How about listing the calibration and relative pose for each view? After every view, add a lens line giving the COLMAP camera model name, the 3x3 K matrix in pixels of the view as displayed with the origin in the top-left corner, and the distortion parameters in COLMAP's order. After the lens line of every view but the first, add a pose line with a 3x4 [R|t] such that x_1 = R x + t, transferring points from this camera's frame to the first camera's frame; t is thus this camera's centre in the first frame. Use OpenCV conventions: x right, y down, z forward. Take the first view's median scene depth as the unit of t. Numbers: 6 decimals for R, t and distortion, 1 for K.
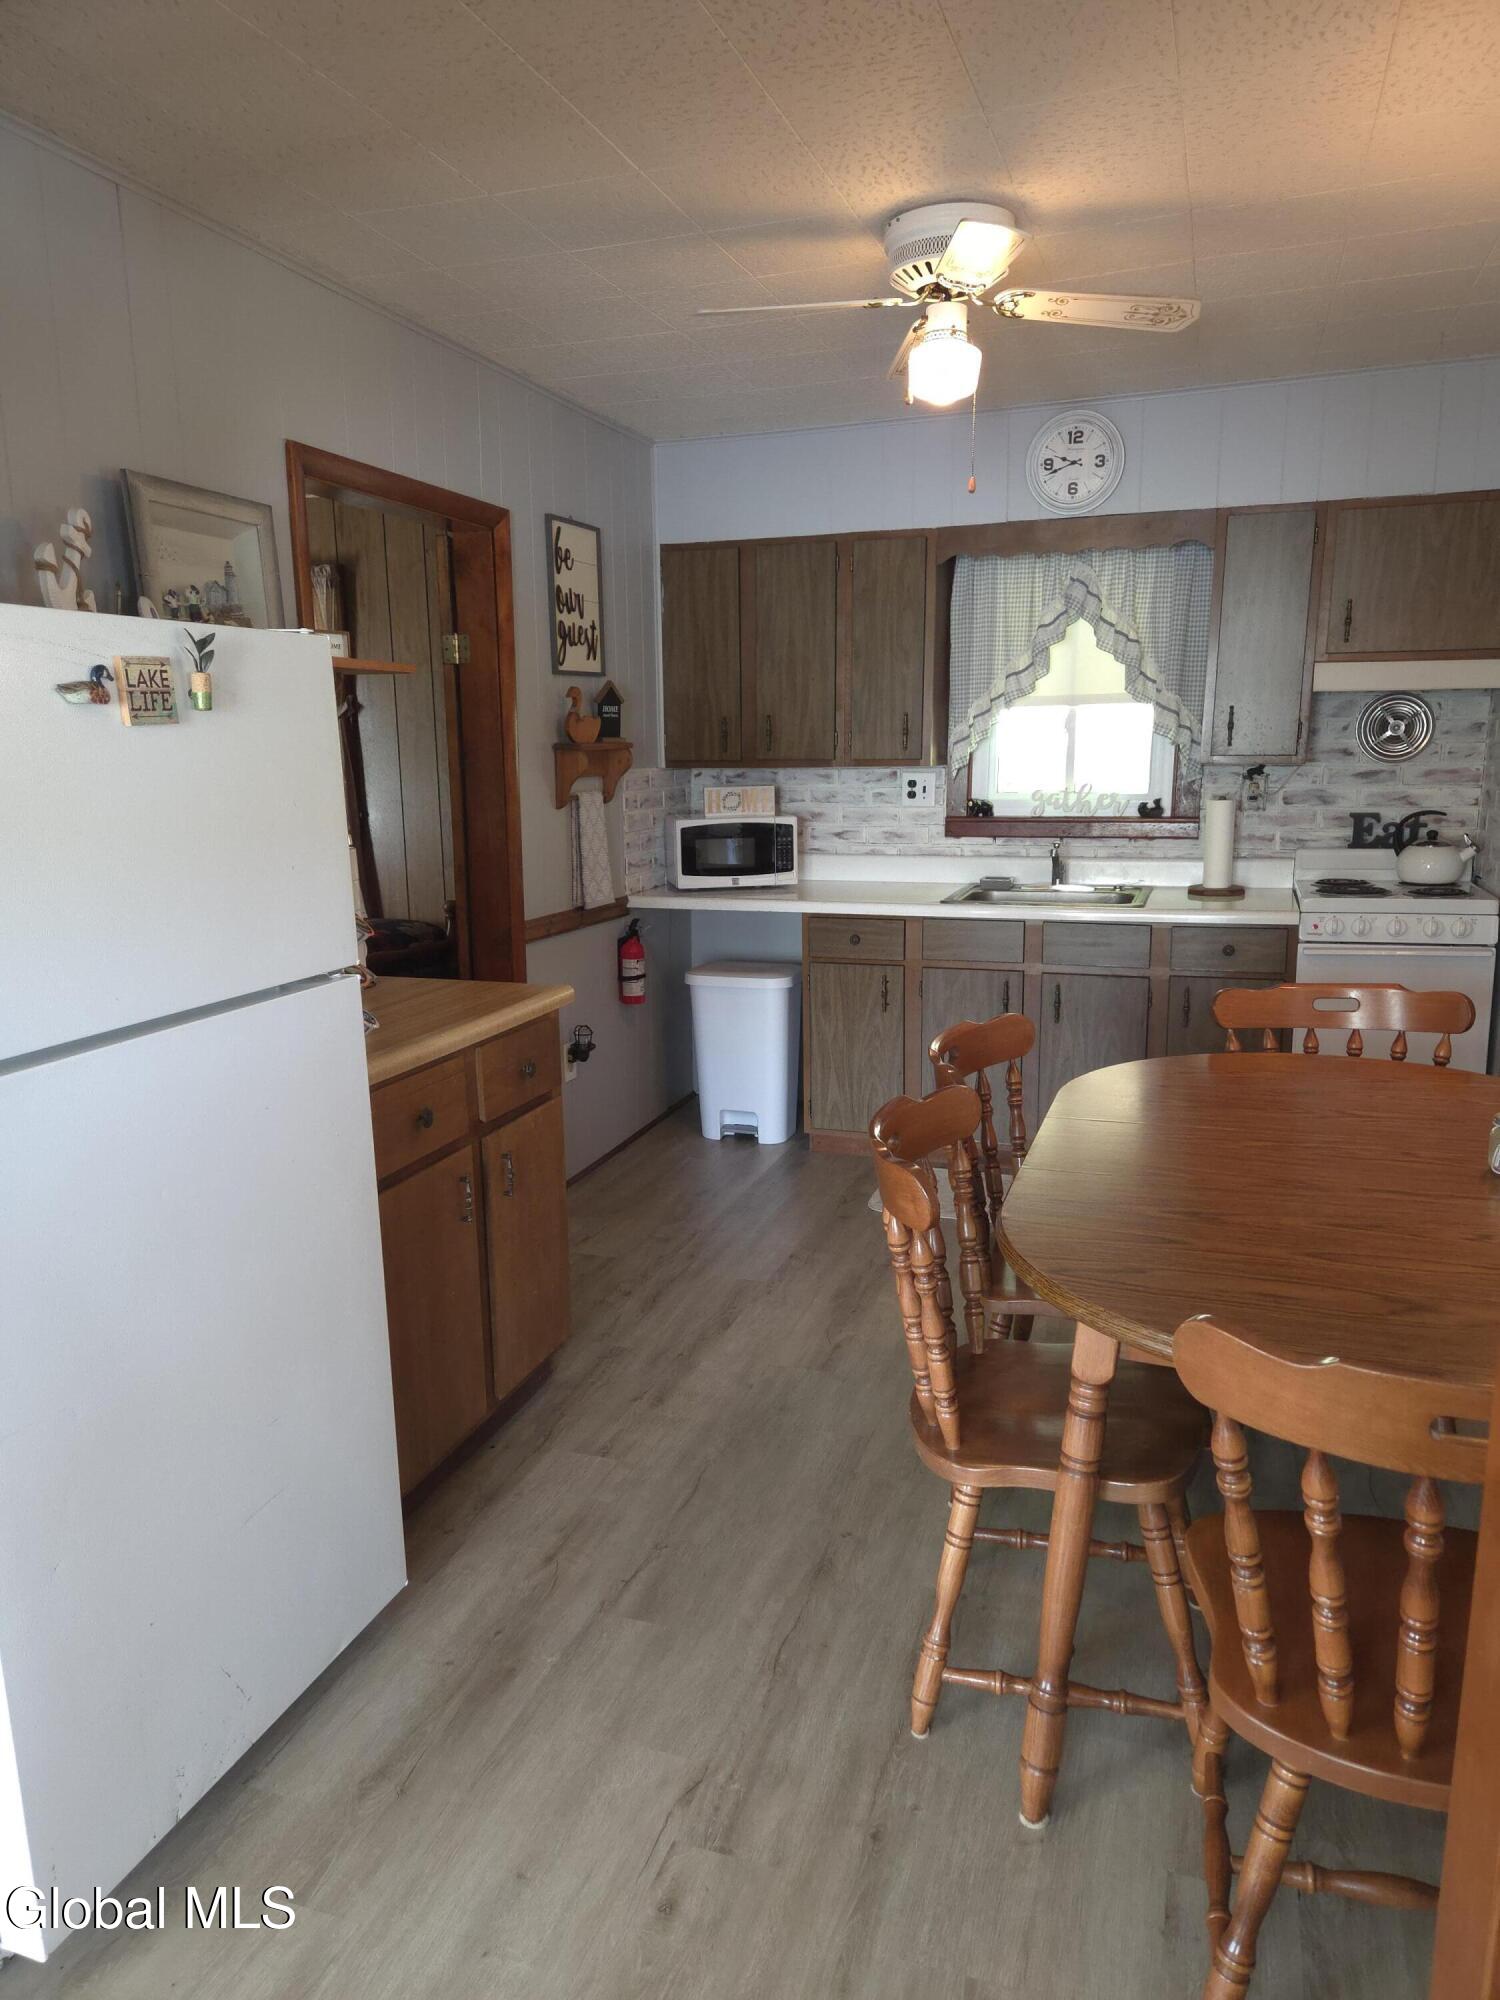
lens RADIAL K [[1327.3, 0, 763.8], [0, 1327.3, 1018.5], [0, 0, 1]] dist [0.068597, -0.047420]
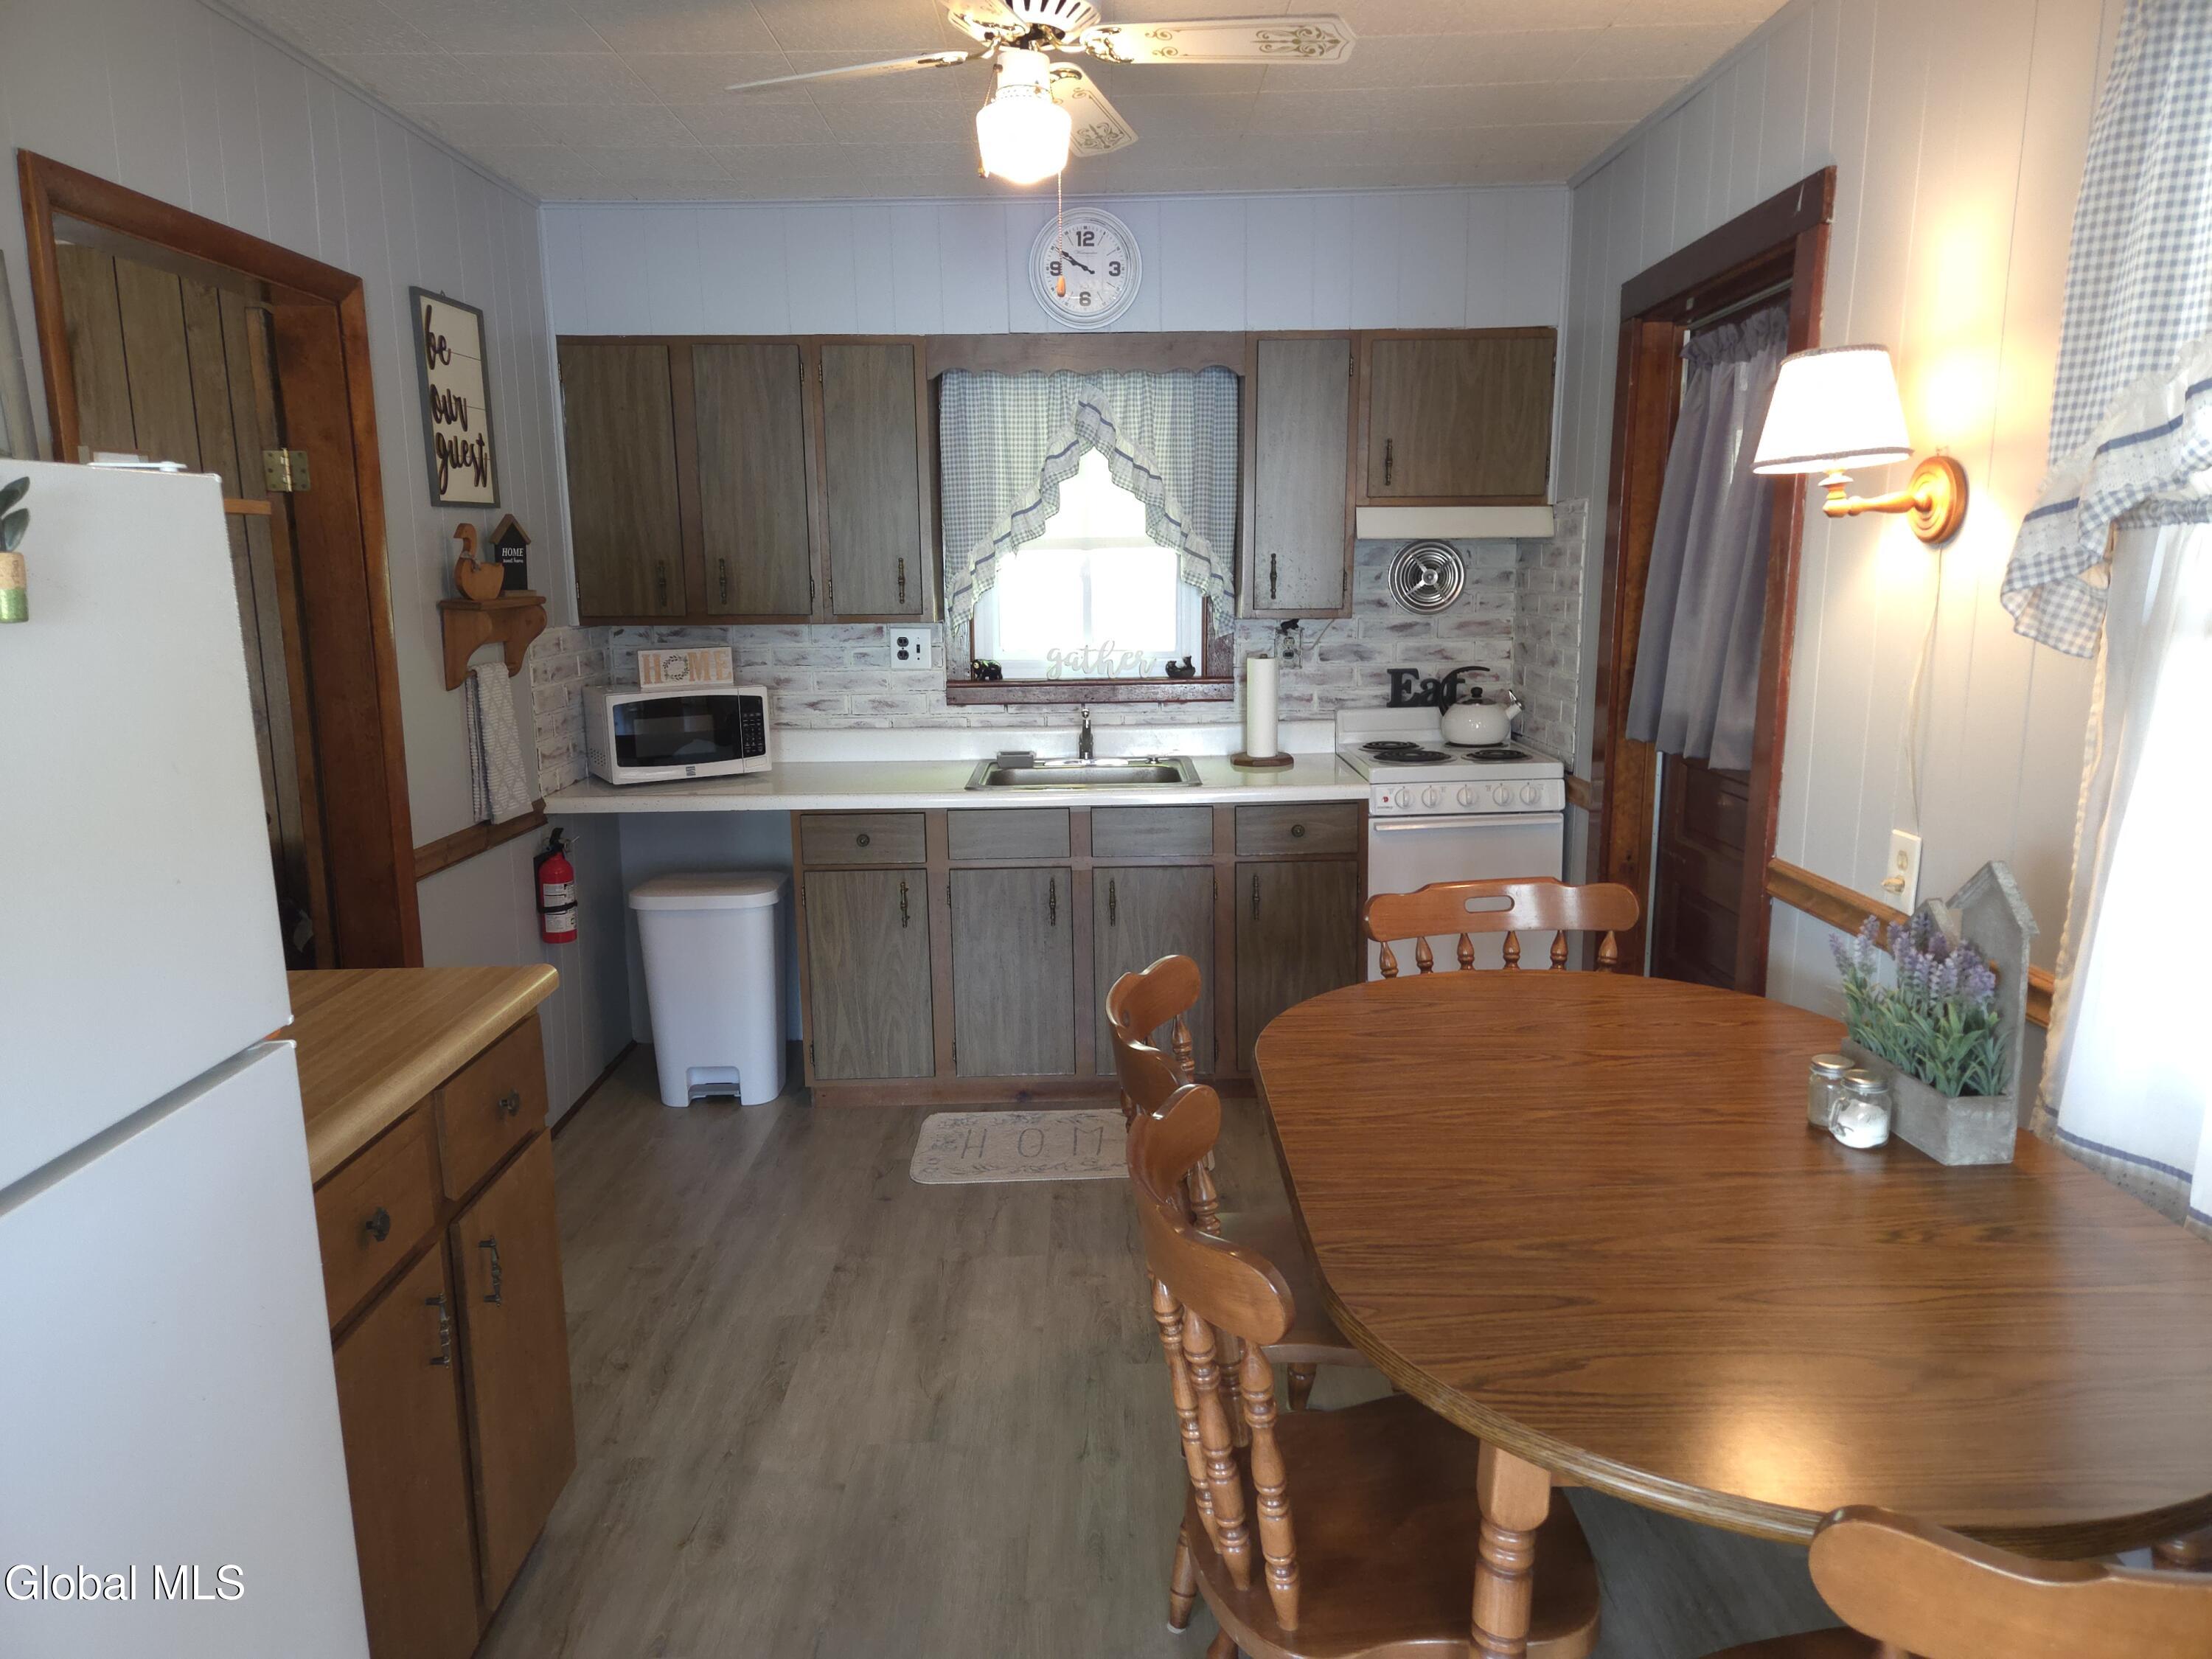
lens RADIAL K [[1468.0, 0, 1108.9], [0, 1468.0, 832.7], [0, 0, 1]] dist [0.068597, -0.047420]
pose [[0.943972, -0.061592, 0.324229, -0.081471], [0.070095, 0.997433, -0.014600, -0.042686], [-0.322497, 0.036509, 0.945866, 0.121556]]
